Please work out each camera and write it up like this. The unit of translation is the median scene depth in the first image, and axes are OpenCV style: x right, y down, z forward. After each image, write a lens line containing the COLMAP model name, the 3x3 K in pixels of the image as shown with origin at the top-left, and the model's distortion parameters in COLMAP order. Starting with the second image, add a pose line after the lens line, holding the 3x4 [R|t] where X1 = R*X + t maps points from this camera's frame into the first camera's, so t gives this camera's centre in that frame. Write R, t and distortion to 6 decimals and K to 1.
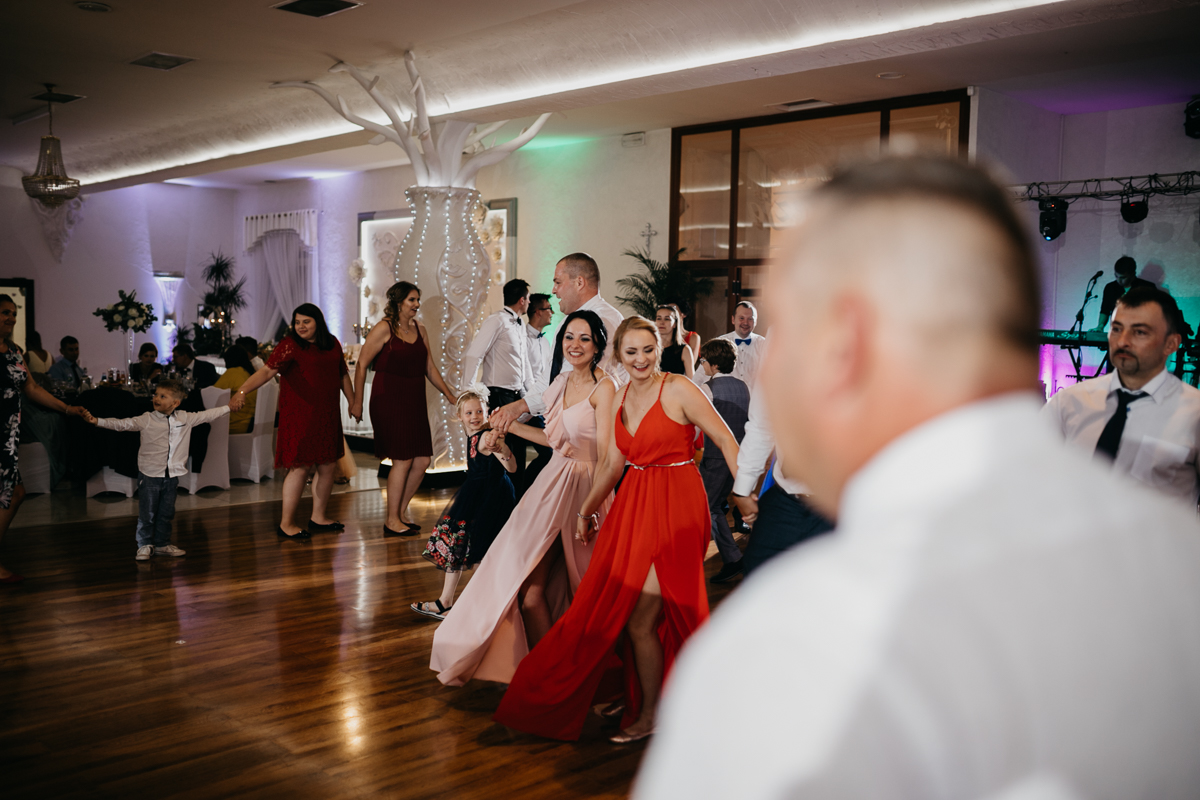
lens RADIAL K [[1133.1, 0, 594.1], [0, 1133.1, 394.1], [0, 0, 1]] dist [-0.024371, 0.000000]
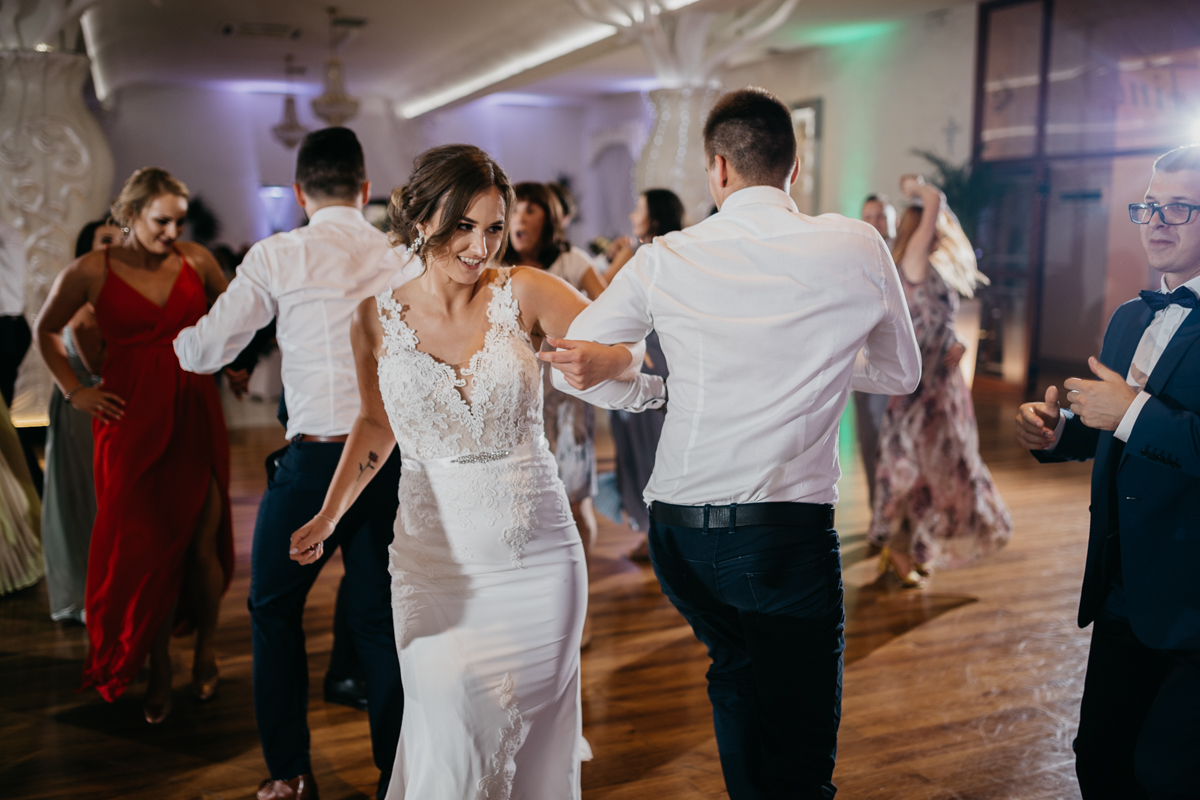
lens RADIAL K [[1133.1, 0, 594.5], [0, 1133.1, 397.4], [0, 0, 1]] dist [-0.024371, 0.000000]
pose [[0.924927, 0.044000, -0.377590, 0.149928], [-0.015783, 0.996867, 0.077502, 0.001148], [0.379817, -0.065725, 0.922724, 0.092254]]
